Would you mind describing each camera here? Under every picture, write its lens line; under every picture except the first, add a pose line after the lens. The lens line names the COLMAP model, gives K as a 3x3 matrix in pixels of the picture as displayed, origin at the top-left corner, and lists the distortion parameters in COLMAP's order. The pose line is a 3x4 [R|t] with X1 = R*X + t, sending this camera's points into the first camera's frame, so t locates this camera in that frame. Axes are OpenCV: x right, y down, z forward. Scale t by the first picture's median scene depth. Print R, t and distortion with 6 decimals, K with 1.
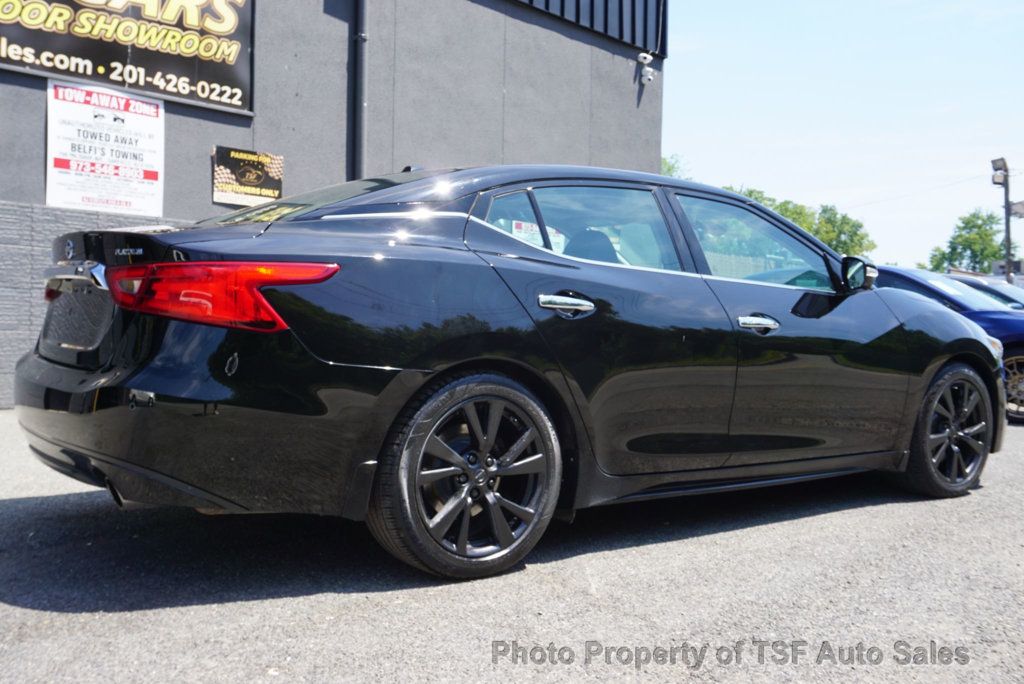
lens RADIAL K [[949.0, 0, 469.2], [0, 949.0, 309.5], [0, 0, 1]] dist [-0.003940, 0.004037]
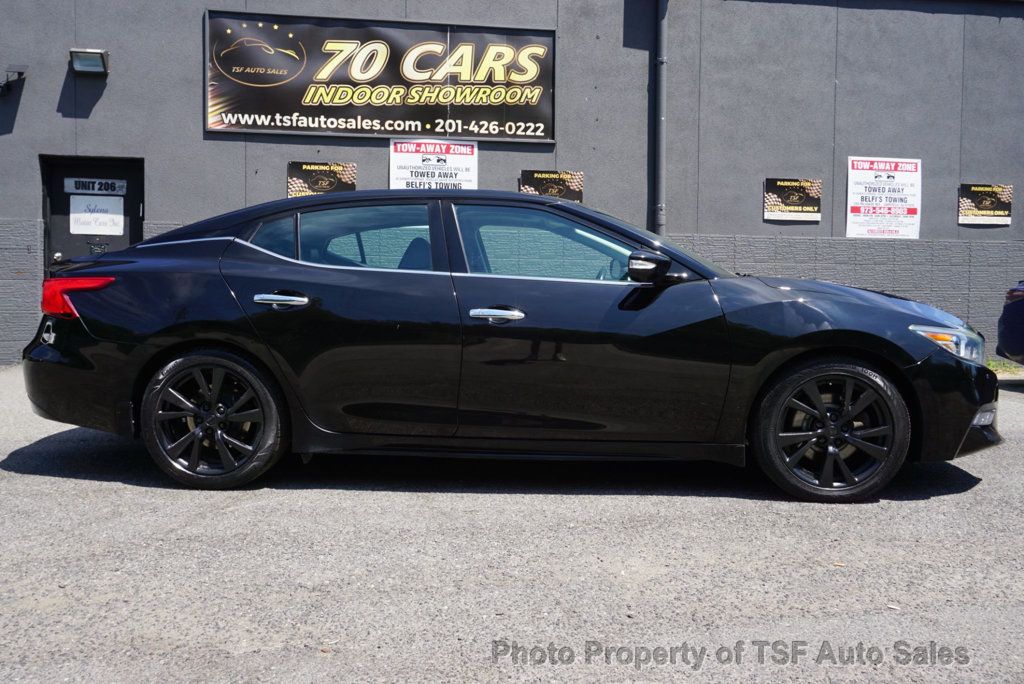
lens RADIAL K [[814.8, 0, 512.3], [0, 814.8, 310.7], [0, 0, 1]] dist [-0.006346, -0.002289]
pose [[0.796953, 0.003138, -0.604033, 0.426344], [0.011780, 0.999716, 0.020736, -0.004553], [0.603926, -0.023642, 0.796690, 0.109792]]
